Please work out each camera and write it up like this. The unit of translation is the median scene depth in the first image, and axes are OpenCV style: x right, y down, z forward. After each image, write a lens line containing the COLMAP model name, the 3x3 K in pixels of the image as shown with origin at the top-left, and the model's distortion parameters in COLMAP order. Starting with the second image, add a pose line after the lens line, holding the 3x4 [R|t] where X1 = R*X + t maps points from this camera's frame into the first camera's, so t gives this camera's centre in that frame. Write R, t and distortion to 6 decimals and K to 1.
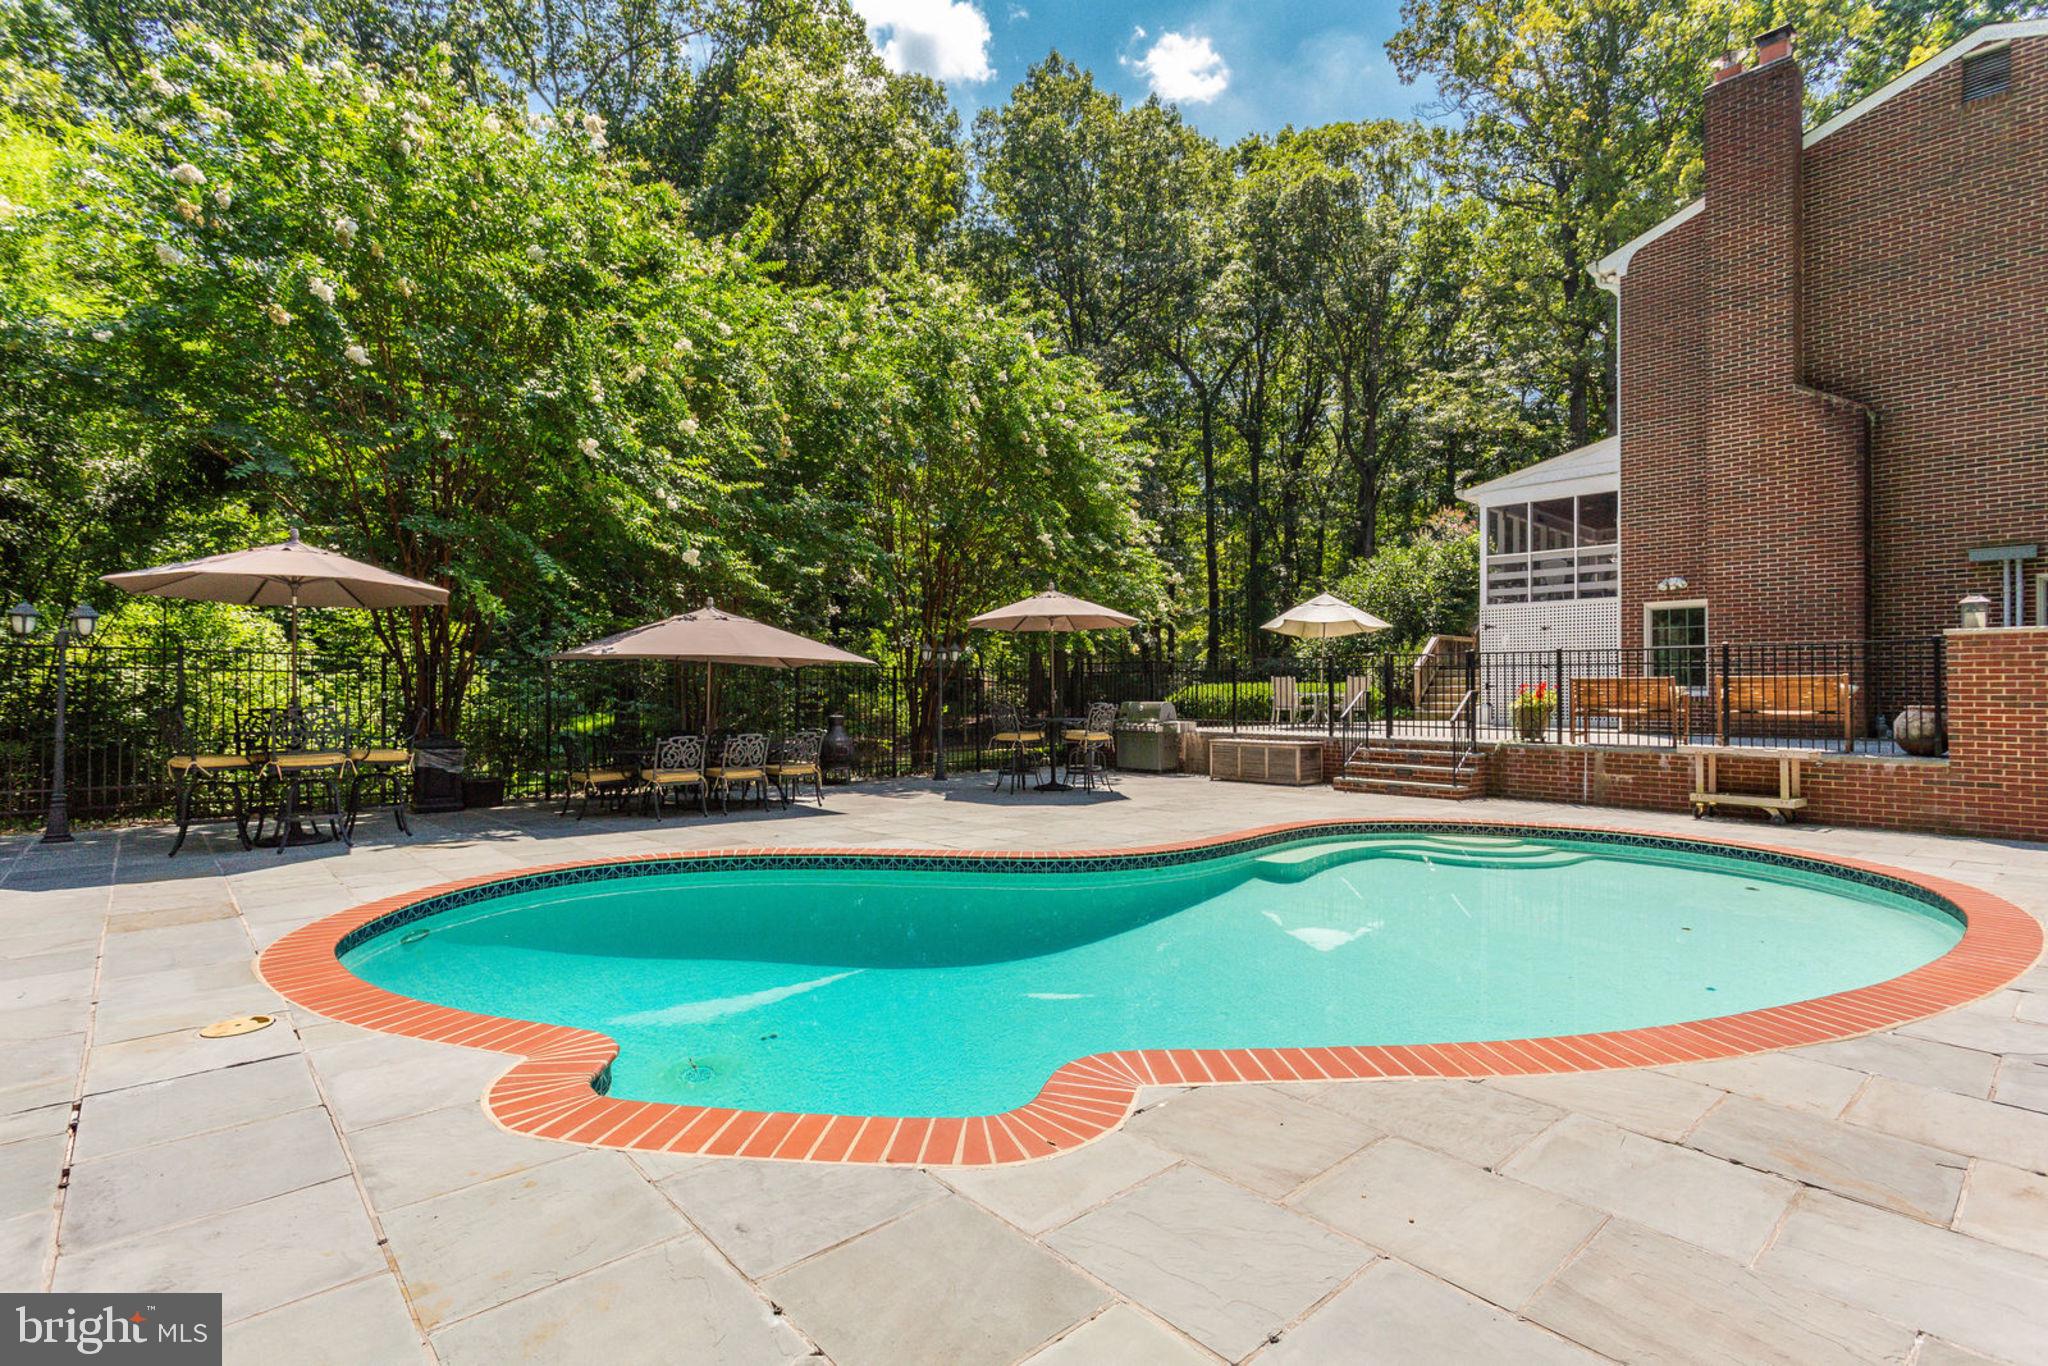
lens RADIAL K [[966.9, 0, 1024.0], [0, 966.9, 683.0], [0, 0, 1]] dist [0.000724, 0.000229]
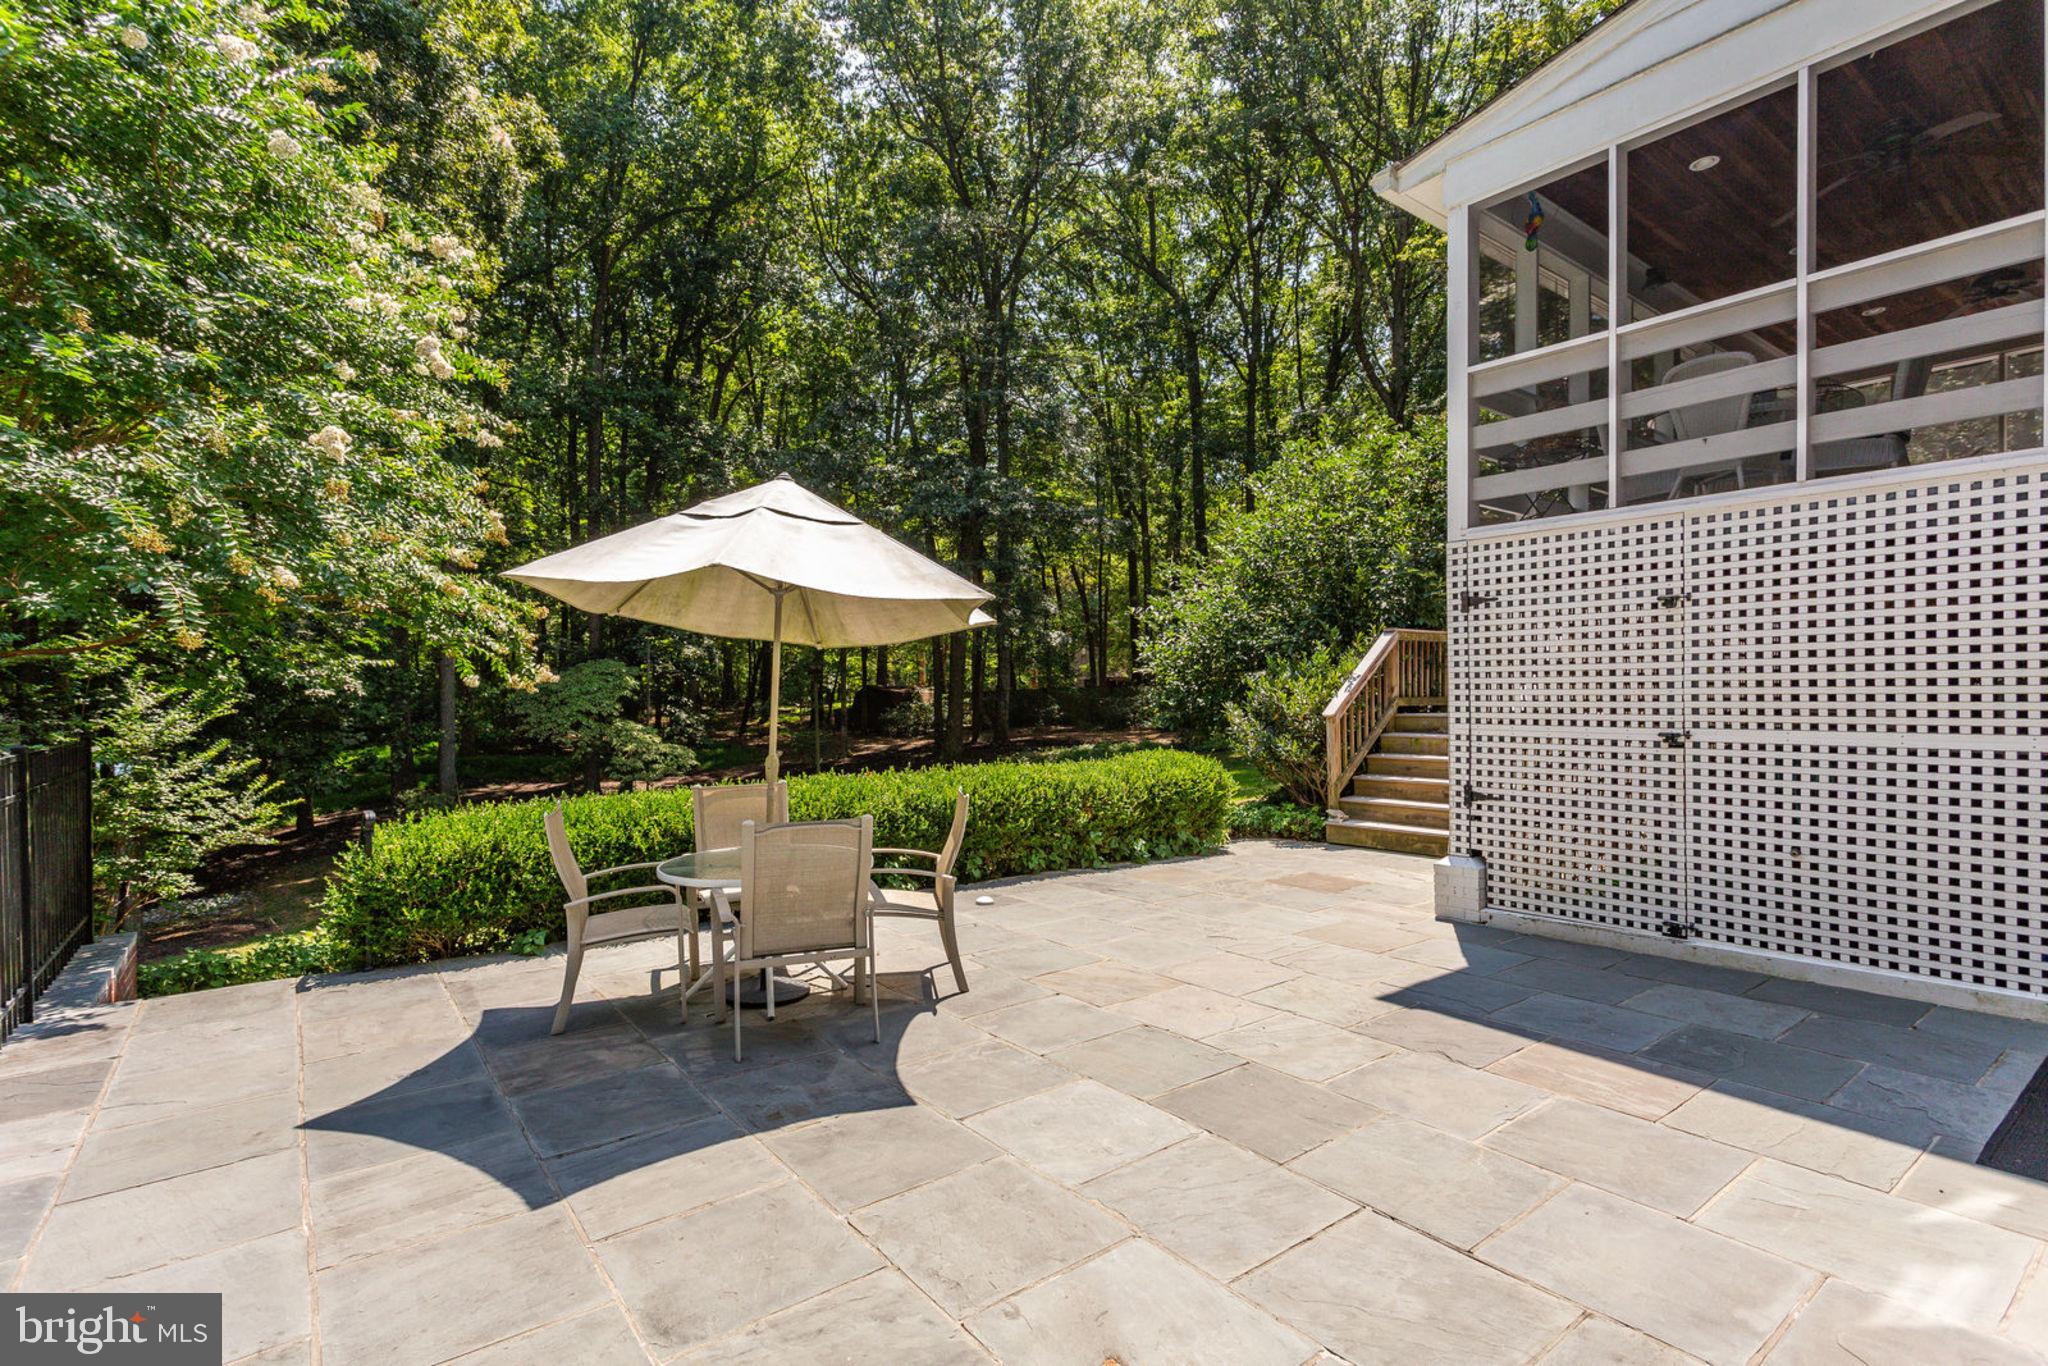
lens RADIAL K [[966.9, 0, 1024.0], [0, 966.9, 683.0], [0, 0, 1]] dist [0.000724, 0.000229]
pose [[0.996105, -0.001860, -0.088150, 0.368451], [0.001875, 0.999998, 0.000087, -0.032744], [0.088150, -0.000251, 0.996107, 0.690063]]
